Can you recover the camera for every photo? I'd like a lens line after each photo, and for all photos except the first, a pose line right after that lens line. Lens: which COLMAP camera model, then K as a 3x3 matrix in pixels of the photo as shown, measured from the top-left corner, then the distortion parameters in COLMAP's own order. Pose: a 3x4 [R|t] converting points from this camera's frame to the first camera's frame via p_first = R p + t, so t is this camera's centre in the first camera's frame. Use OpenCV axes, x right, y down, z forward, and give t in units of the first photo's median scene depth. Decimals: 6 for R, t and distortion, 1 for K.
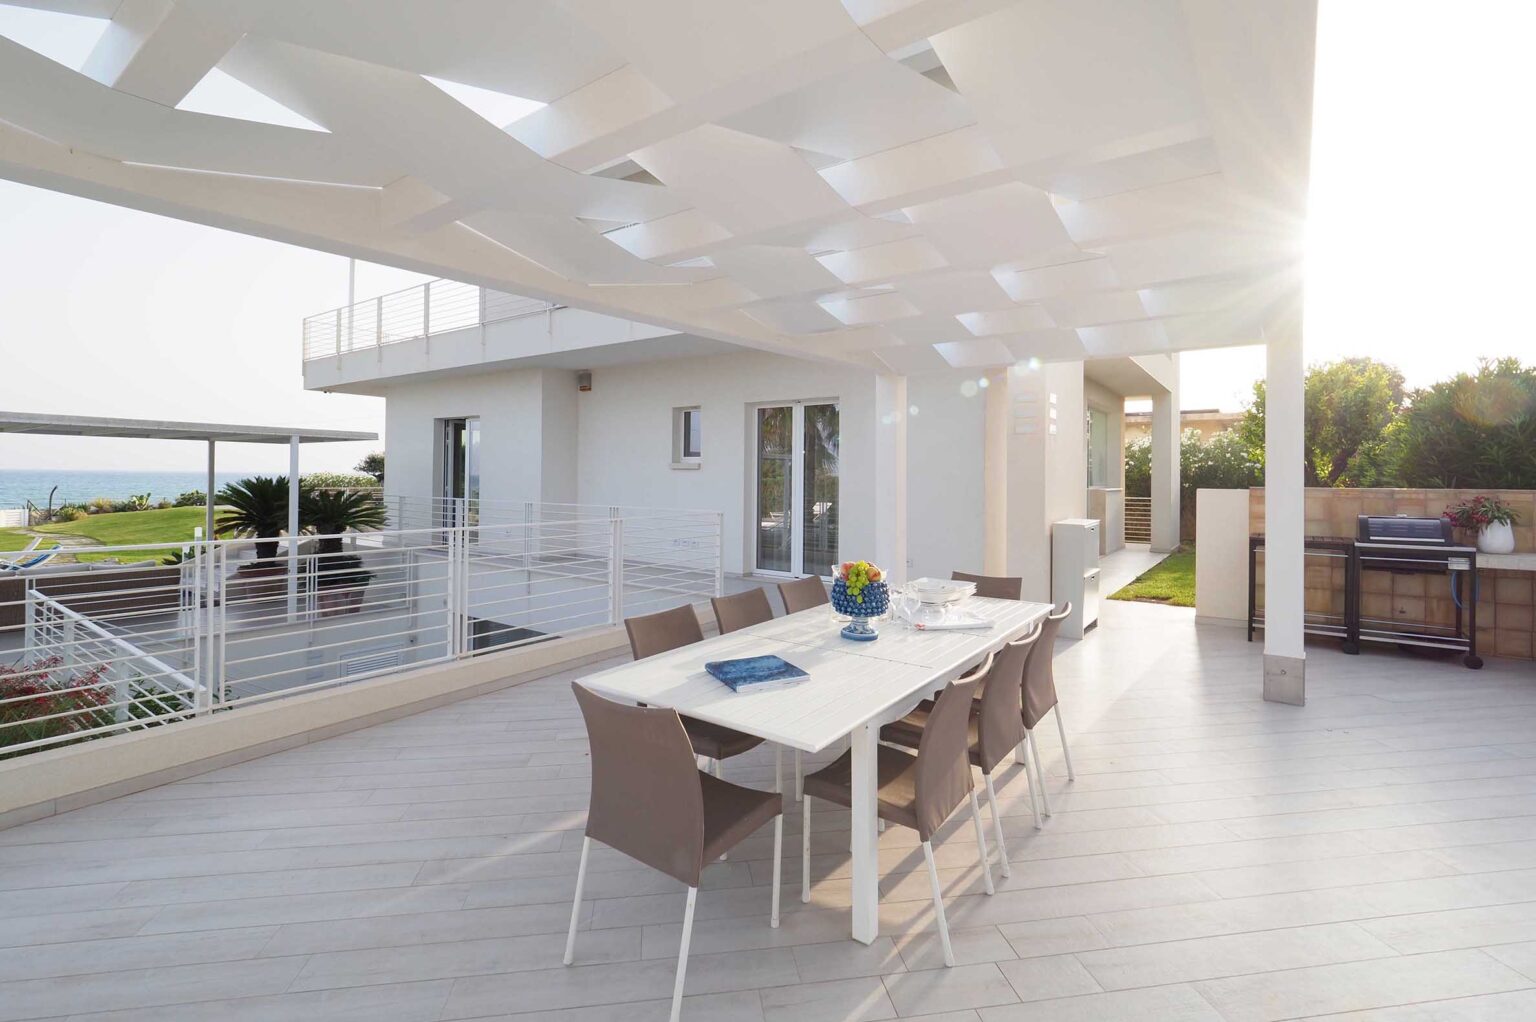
lens RADIAL K [[698.9, 0, 767.4], [0, 698.9, 478.2], [0, 0, 1]] dist [0.000064, -0.000100]
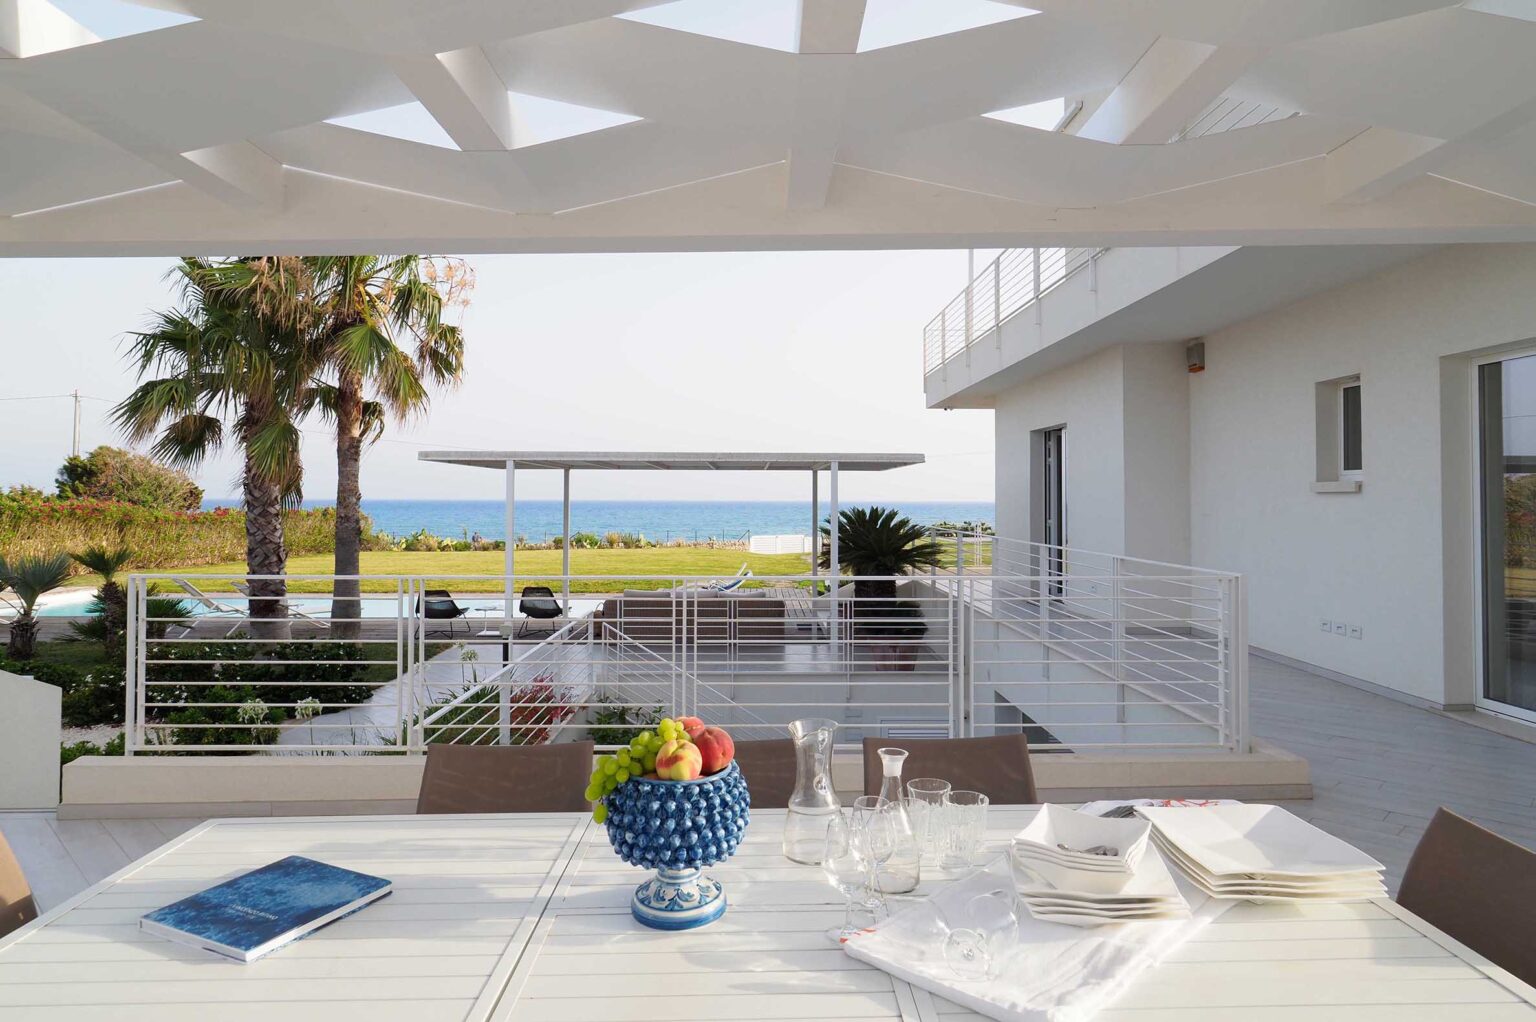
lens RADIAL K [[906.0, 0, 770.2], [0, 906.0, 478.9], [0, 0, 1]] dist [-0.000233, 0.000891]
pose [[0.609496, -0.025932, -0.792365, 0.167684], [-0.000697, 0.999447, -0.033246, 0.000193], [0.792789, 0.020816, 0.609141, 0.212097]]
